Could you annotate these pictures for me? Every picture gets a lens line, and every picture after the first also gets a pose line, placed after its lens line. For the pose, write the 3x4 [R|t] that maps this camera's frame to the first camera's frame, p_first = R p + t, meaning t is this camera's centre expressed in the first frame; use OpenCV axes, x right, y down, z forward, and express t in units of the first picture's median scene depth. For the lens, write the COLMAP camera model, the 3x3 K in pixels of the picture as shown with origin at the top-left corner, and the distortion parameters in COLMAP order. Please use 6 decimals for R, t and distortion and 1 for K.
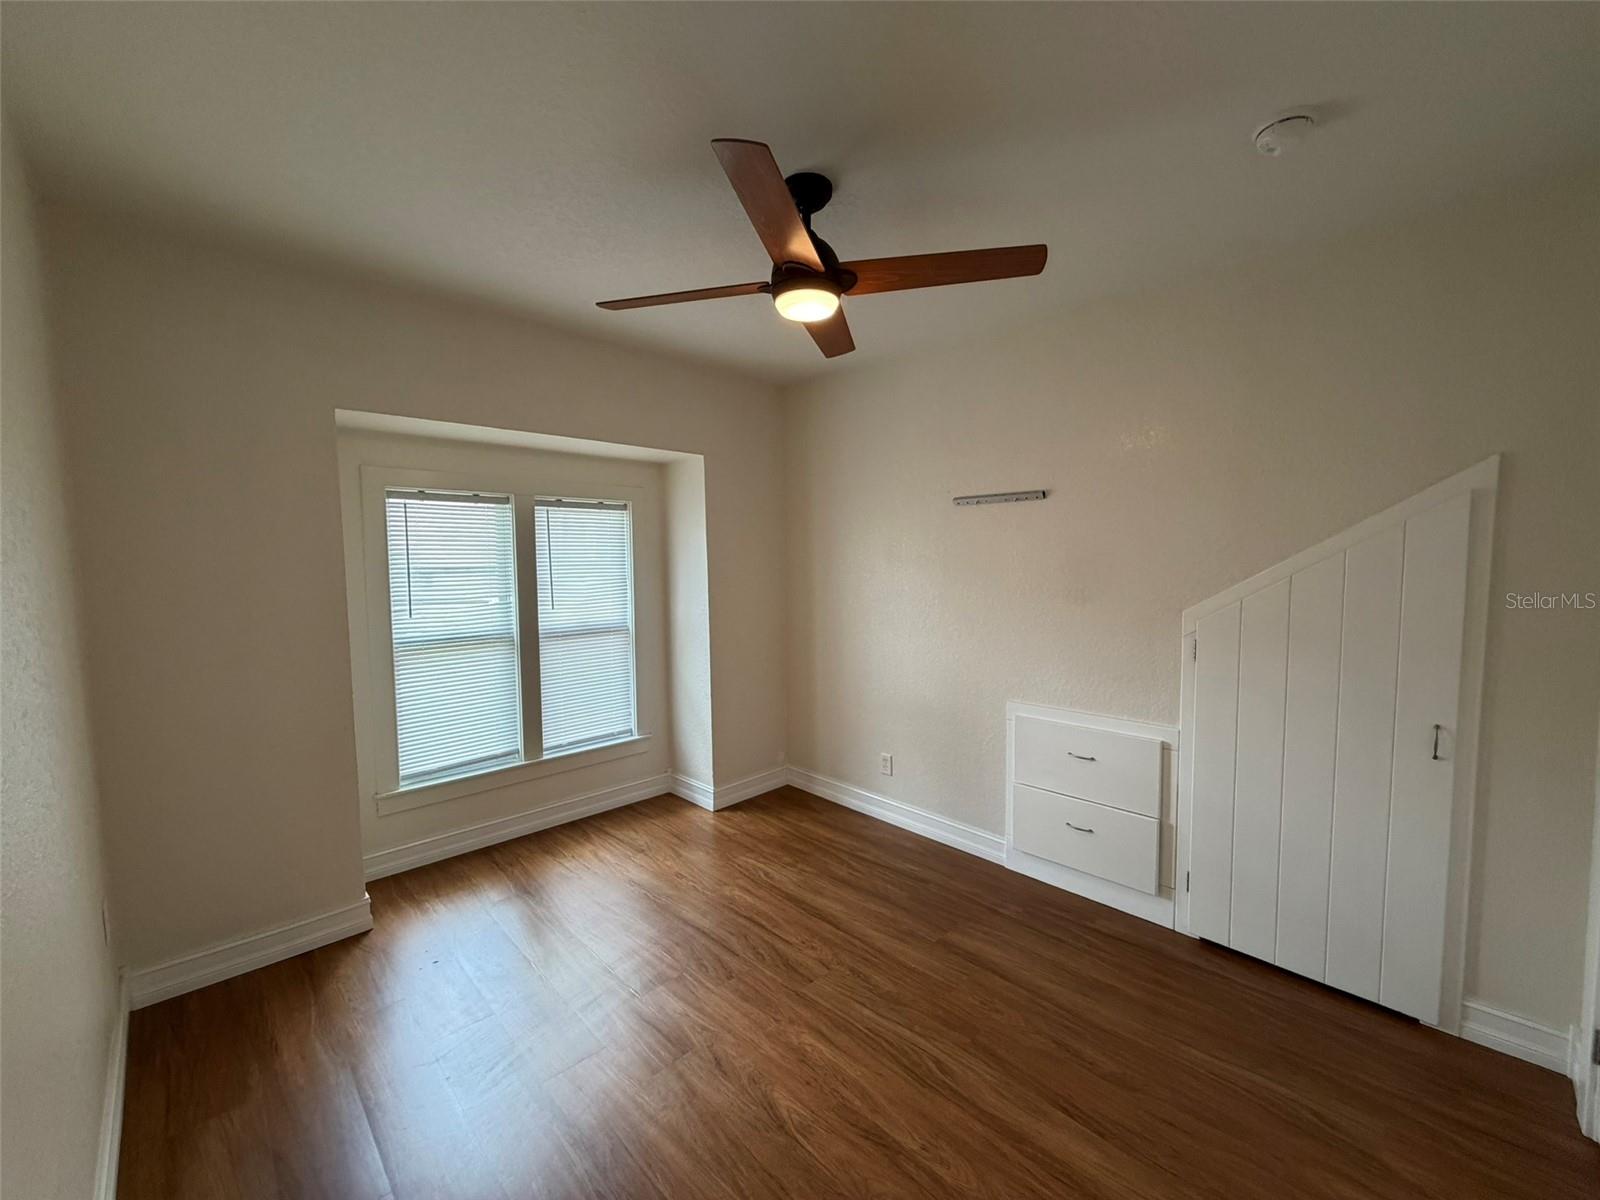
lens RADIAL K [[638.5, 0, 800.4], [0, 638.5, 602.9], [0, 0, 1]] dist [-0.000101, 0.000415]
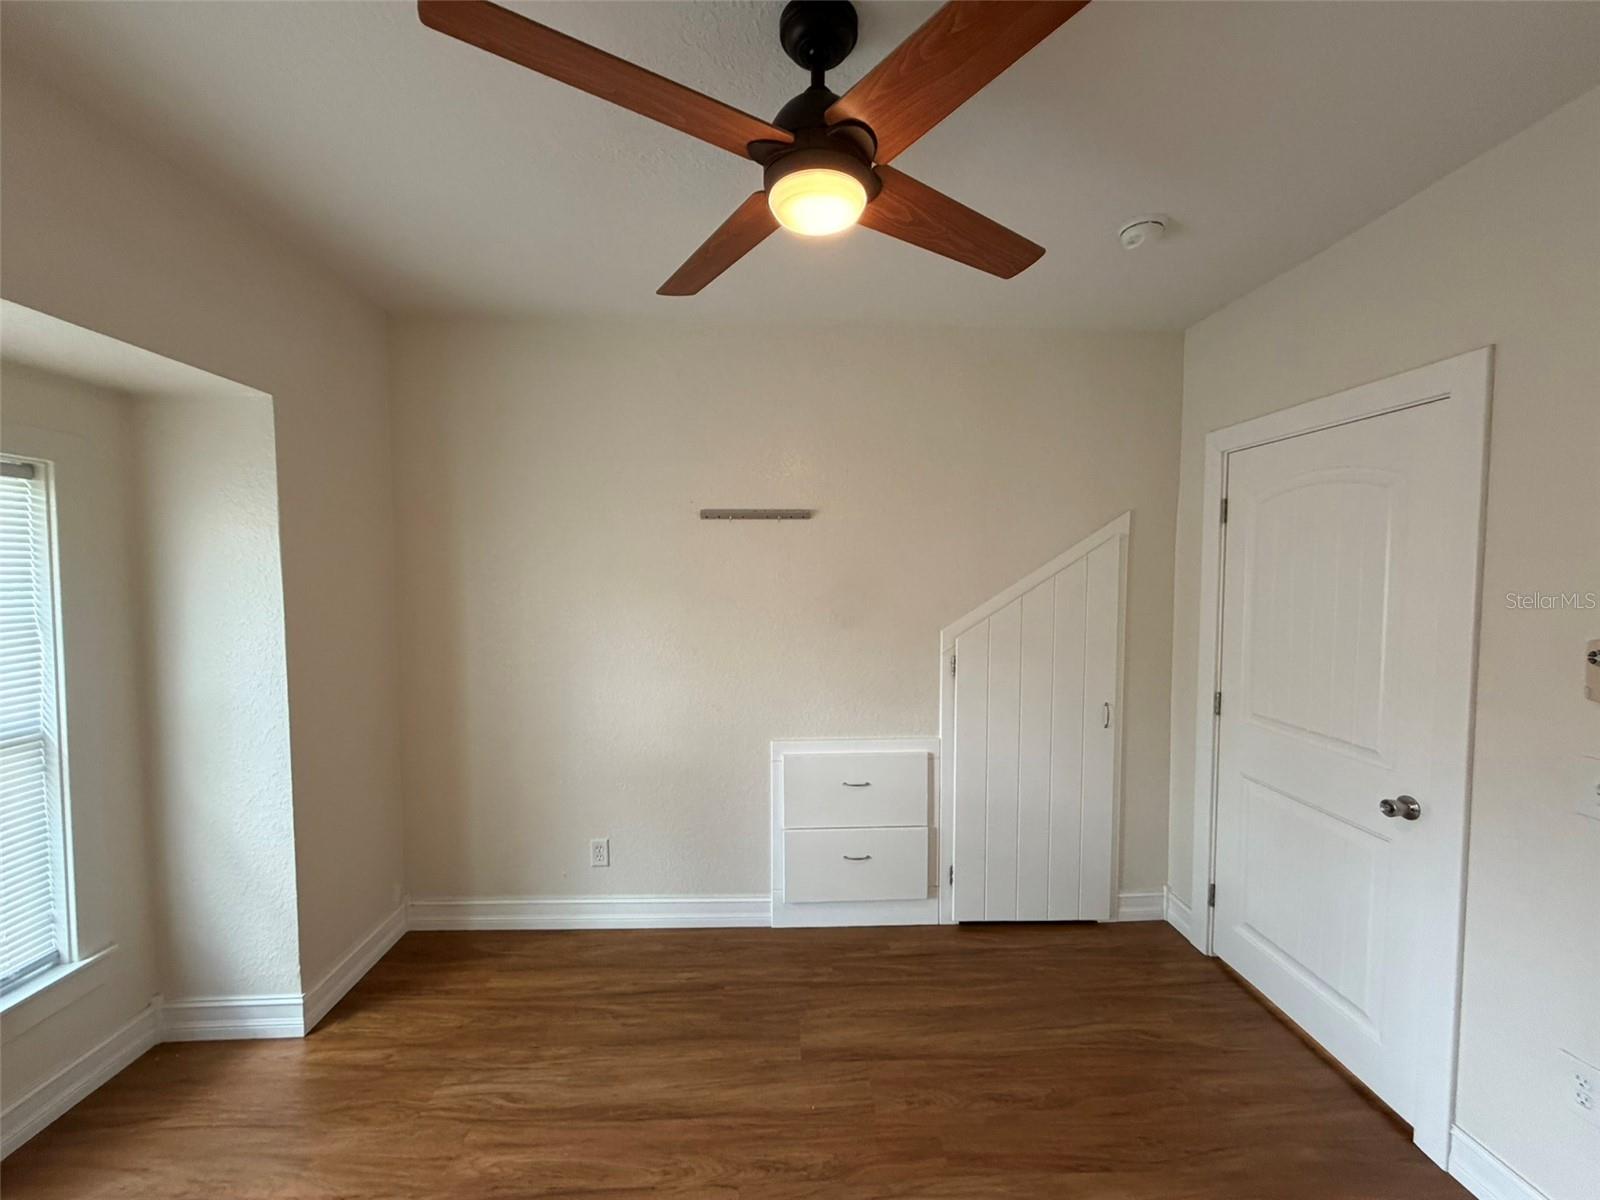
lens RADIAL K [[638.5, 0, 799.6], [0, 638.5, 602.1], [0, 0, 1]] dist [-0.000101, 0.000415]
pose [[0.671434, -0.029133, 0.740492, -0.319494], [0.048191, 0.998828, -0.004400, -0.036080], [-0.739496, 0.038639, 0.672051, 0.377202]]
